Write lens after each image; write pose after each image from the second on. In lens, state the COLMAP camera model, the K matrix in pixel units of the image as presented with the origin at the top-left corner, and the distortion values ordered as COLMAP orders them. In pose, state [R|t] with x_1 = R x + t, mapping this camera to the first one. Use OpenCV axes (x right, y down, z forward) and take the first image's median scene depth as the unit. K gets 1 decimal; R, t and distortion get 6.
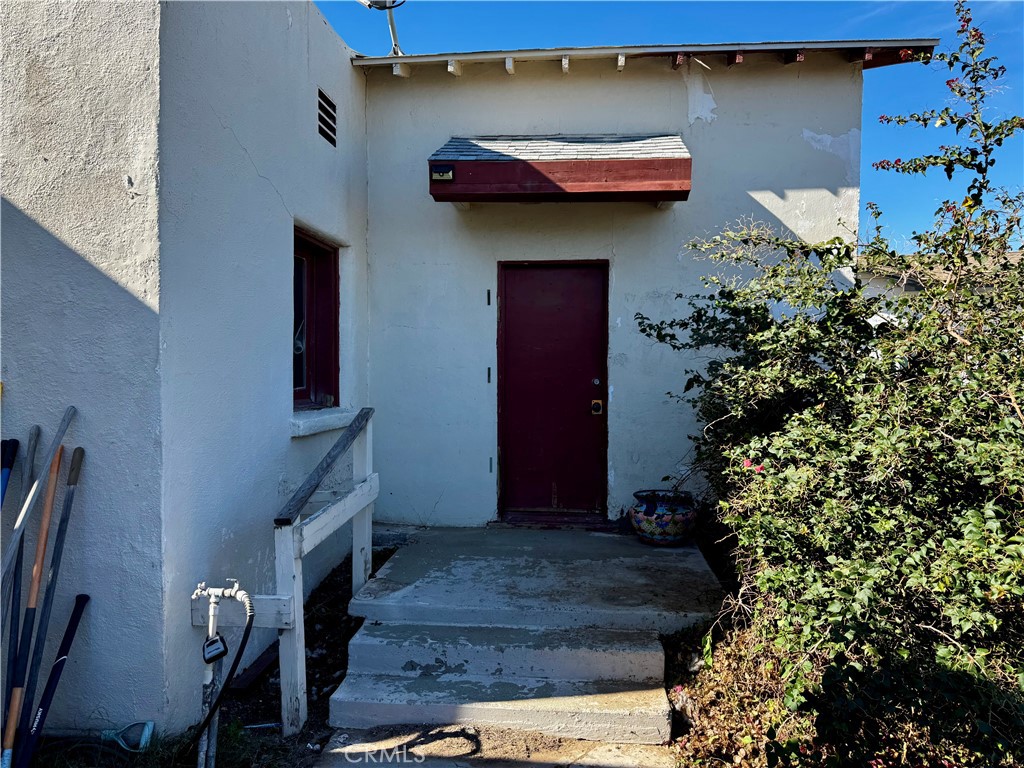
lens RADIAL K [[702.9, 0, 502.0], [0, 702.9, 386.9], [0, 0, 1]] dist [0.051242, -0.056704]
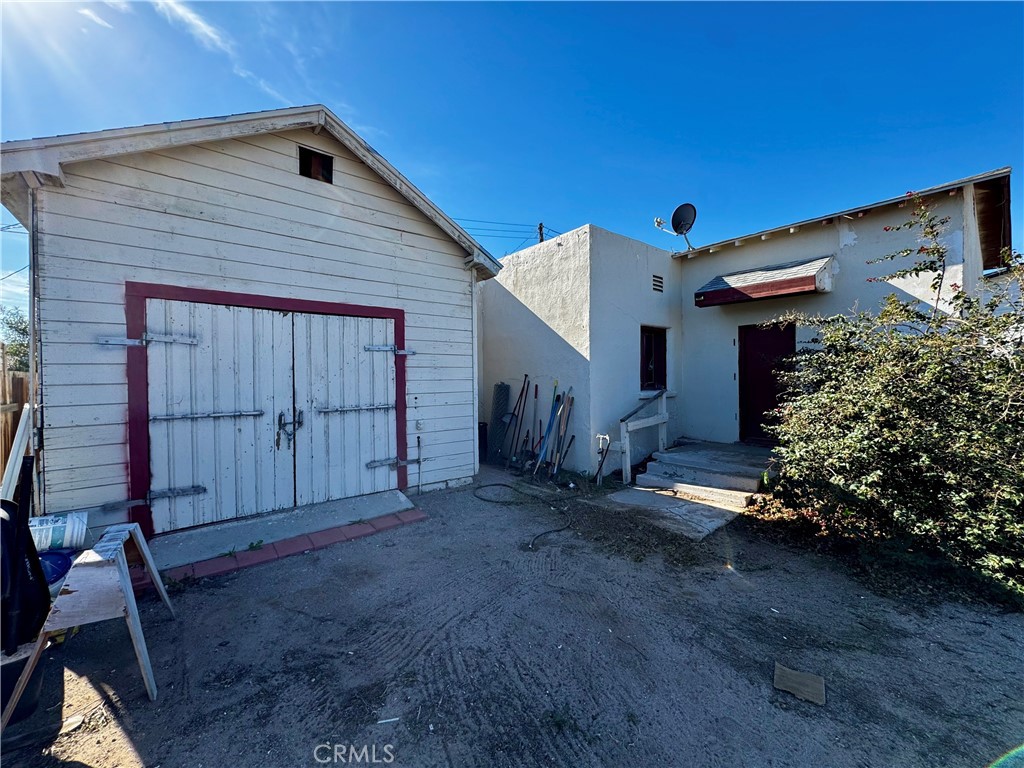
lens RADIAL K [[399.6, 0, 504.9], [0, 399.6, 379.4], [0, 0, 1]] dist [-0.004962, 0.000179]
pose [[0.693520, -0.011979, -0.720338, 0.672842], [-0.003796, 0.999787, -0.020281, 0.034328], [0.720427, 0.016800, 0.693327, -0.726306]]
